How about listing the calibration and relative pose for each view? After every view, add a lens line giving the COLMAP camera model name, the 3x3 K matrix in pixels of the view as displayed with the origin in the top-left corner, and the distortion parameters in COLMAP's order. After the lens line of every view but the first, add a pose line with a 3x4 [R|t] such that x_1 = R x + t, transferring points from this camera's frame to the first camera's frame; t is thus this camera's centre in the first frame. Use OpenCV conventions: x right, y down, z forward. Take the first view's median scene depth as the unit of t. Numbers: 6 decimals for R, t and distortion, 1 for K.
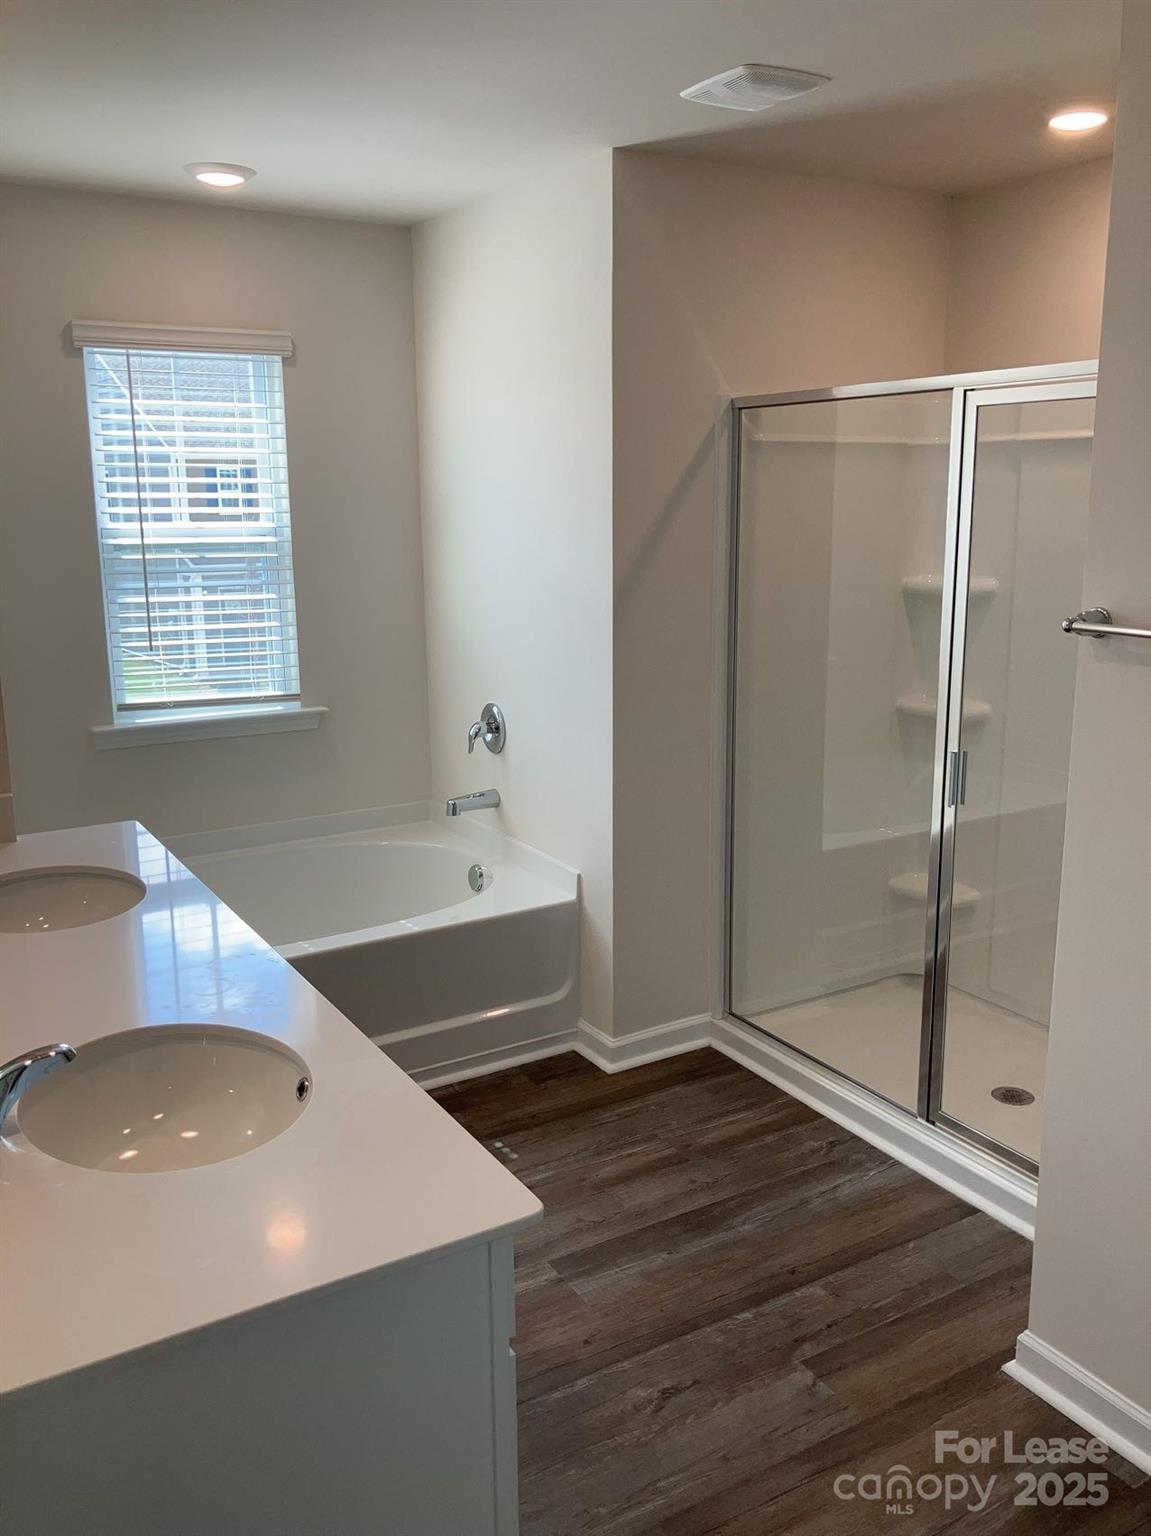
lens RADIAL K [[1254.7, 0, 575.5], [0, 1254.7, 768.0], [0, 0, 1]] dist [0.011365, 0.006597]
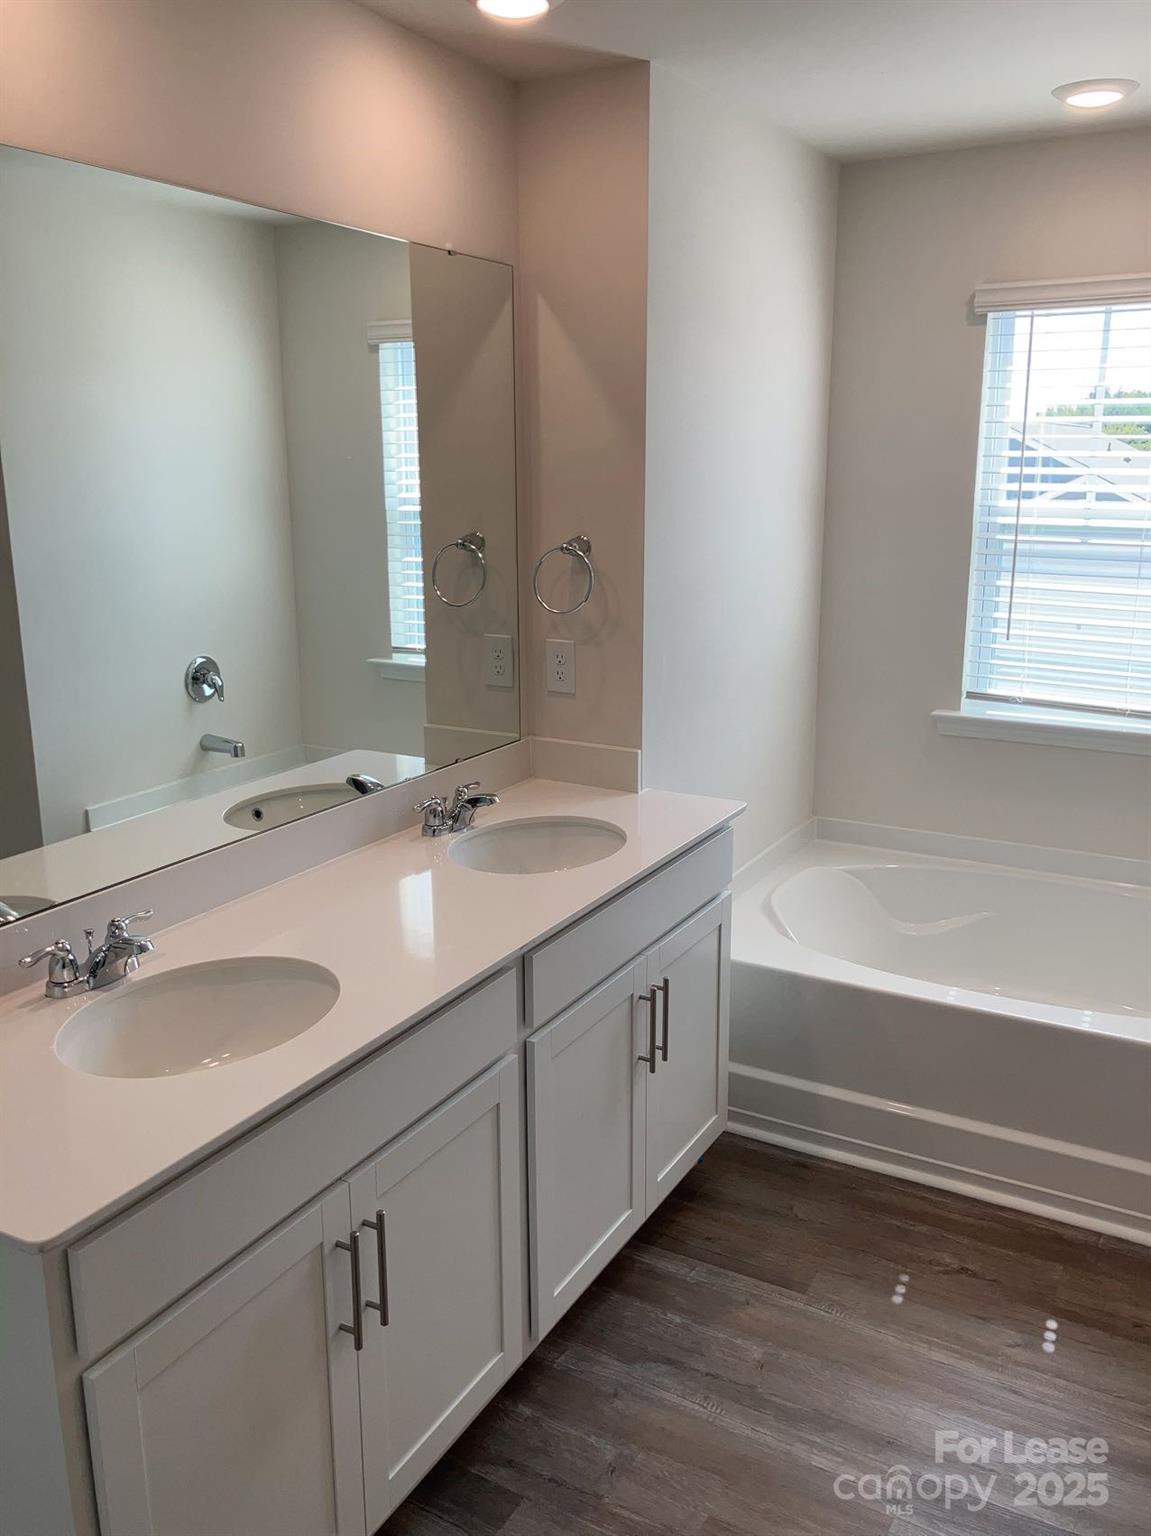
lens RADIAL K [[1254.7, 0, 575.5], [0, 1254.7, 768.0], [0, 0, 1]] dist [0.011365, 0.006597]
pose [[0.489120, 0.207941, -0.847067, 0.324260], [-0.188791, 0.973383, 0.129937, -0.065147], [0.851540, 0.096364, 0.515359, 0.278143]]
